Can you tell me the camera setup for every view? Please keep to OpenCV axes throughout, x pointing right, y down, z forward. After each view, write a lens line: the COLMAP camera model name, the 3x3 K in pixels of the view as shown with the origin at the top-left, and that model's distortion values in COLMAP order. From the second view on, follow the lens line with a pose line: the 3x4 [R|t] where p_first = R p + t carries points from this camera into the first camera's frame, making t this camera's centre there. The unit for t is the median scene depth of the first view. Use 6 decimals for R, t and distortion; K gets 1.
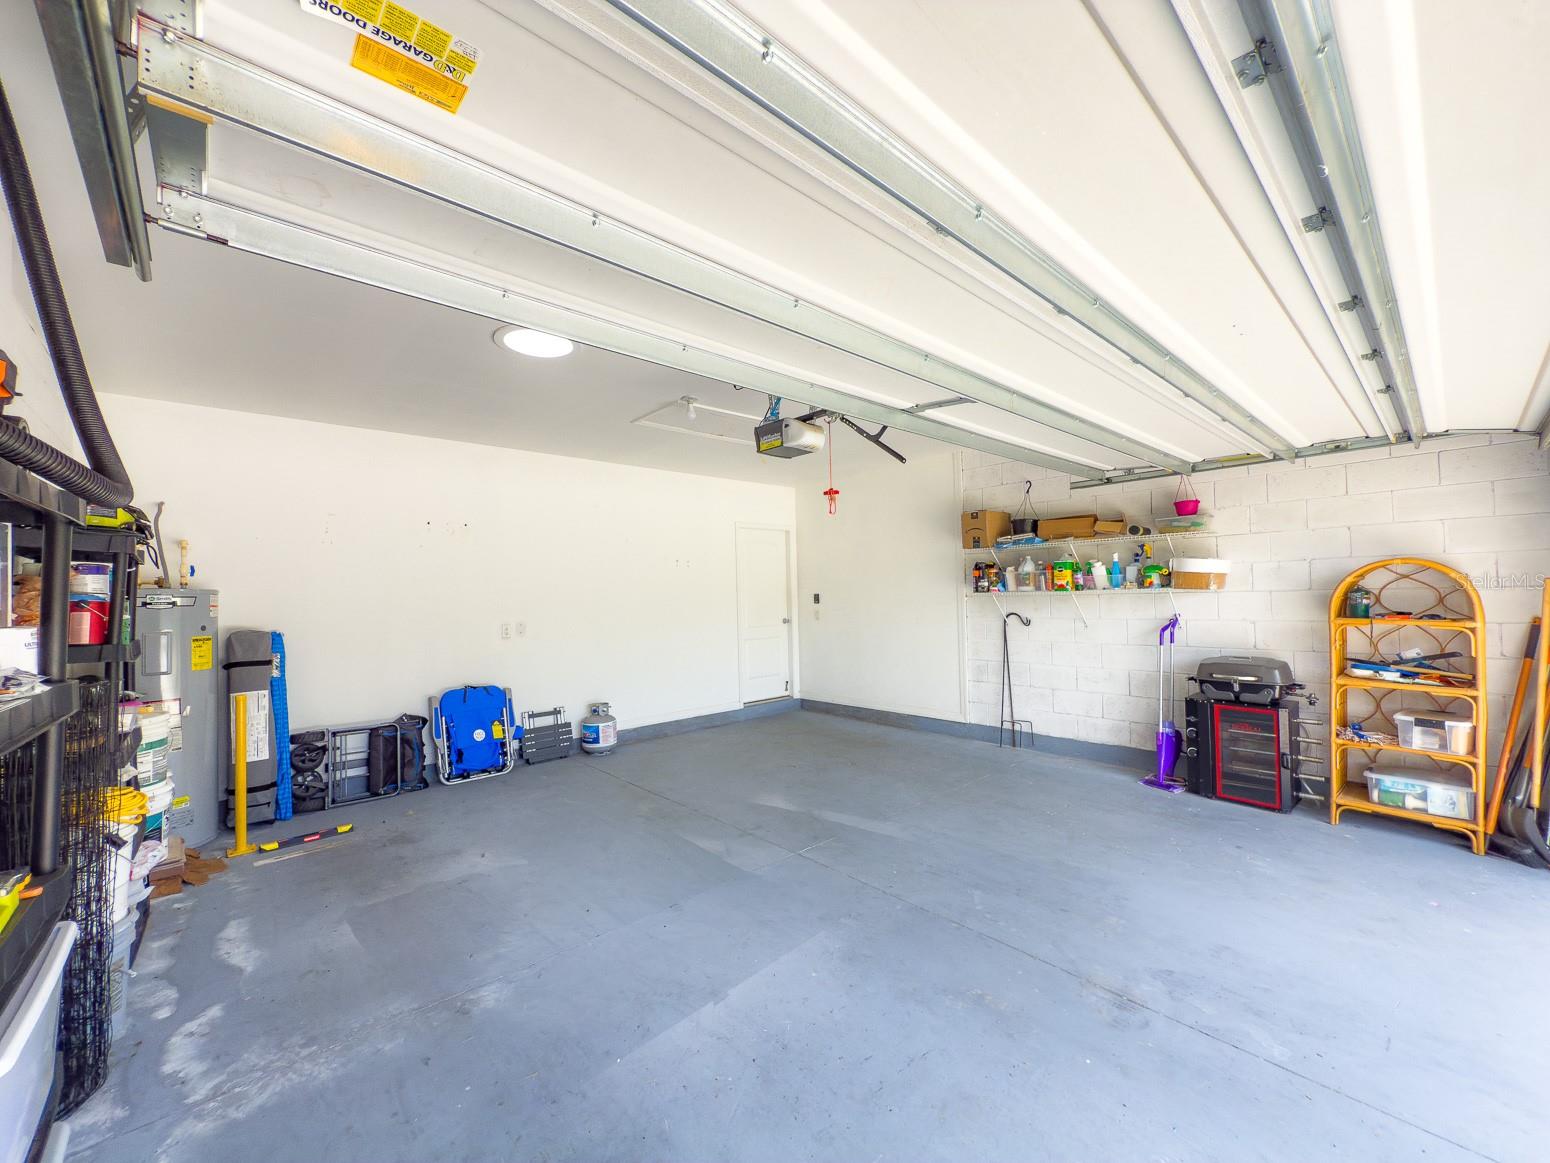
lens RADIAL K [[620.7, 0, 775.0], [0, 620.7, 581.5], [0, 0, 1]] dist [-0.001491, -0.000100]
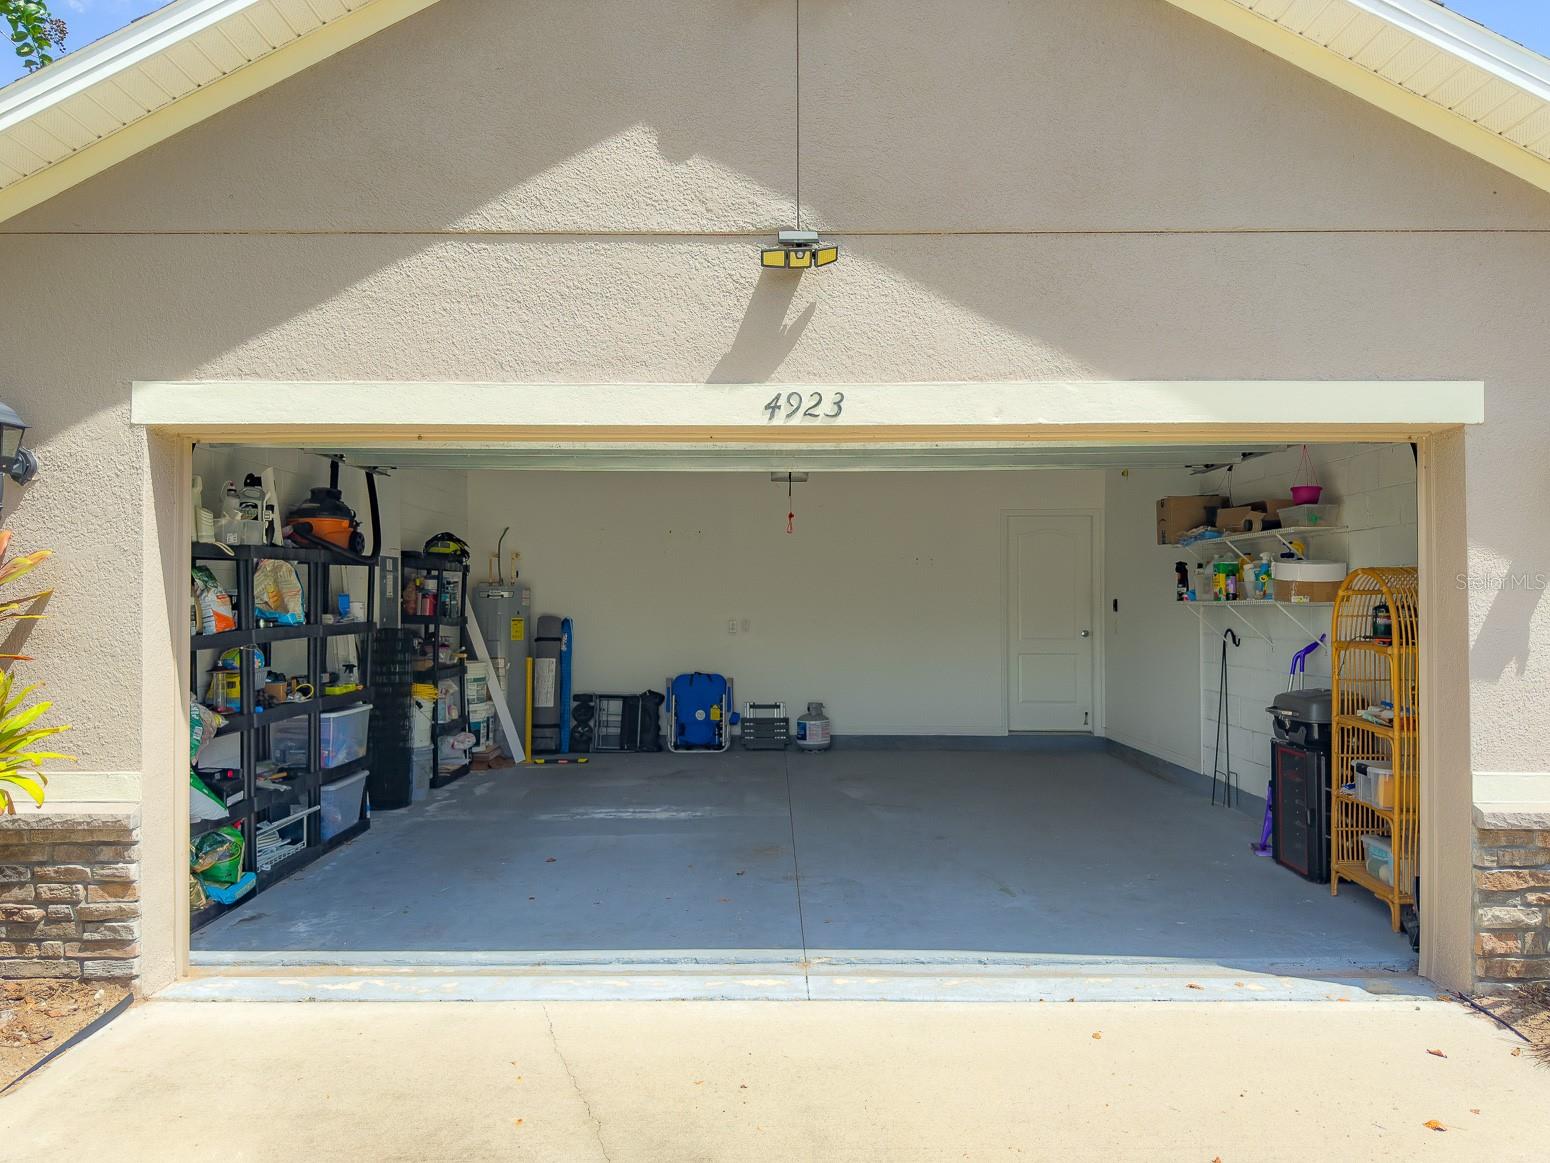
lens RADIAL K [[1090.4, 0, 775.0], [0, 1090.4, 581.5], [0, 0, 1]] dist [0.069993, -0.088834]
pose [[0.743694, 0.009776, -0.668449, 0.990732], [-0.003388, 0.999935, 0.010855, -0.022833], [0.668512, -0.005808, 0.743679, -0.417083]]
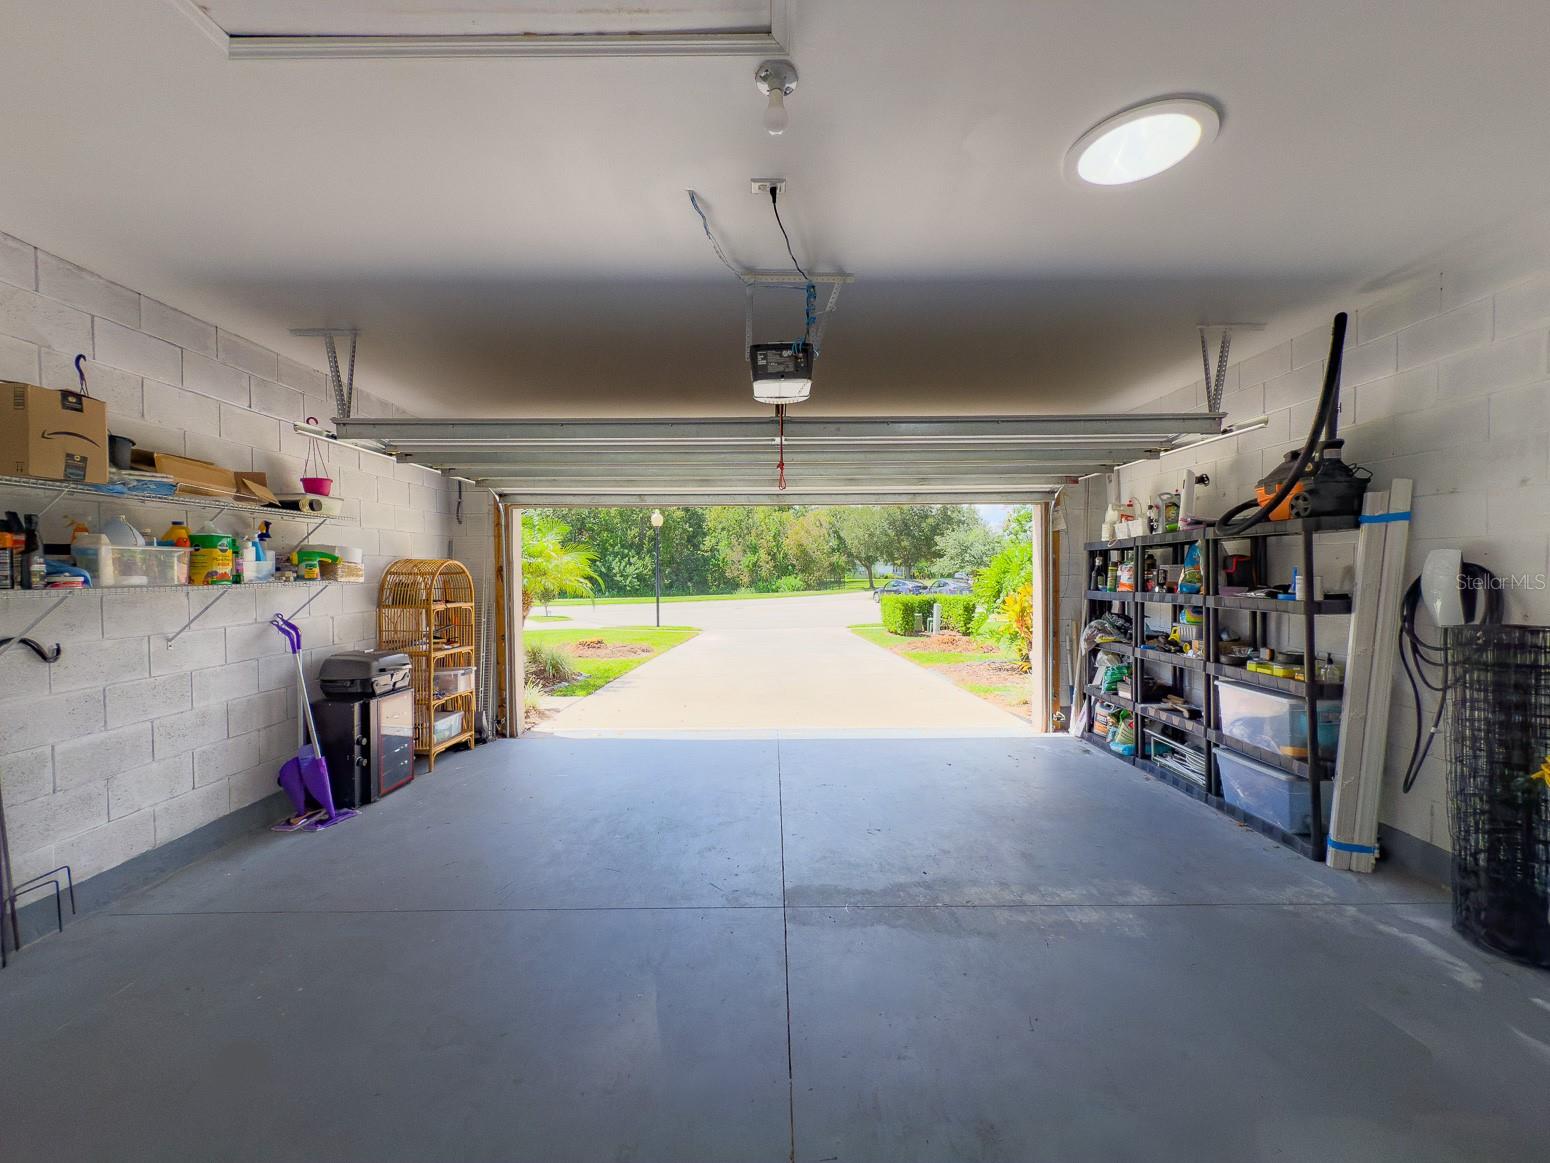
lens RADIAL K [[620.7, 0, 775.0], [0, 620.7, 581.5], [0, 0, 1]] dist [-0.001491, -0.000100]
pose [[-0.744516, 0.017343, 0.667379, -0.333685], [0.010978, 0.999845, -0.013735, 0.025992], [-0.667514, -0.002900, -0.744591, 1.091361]]
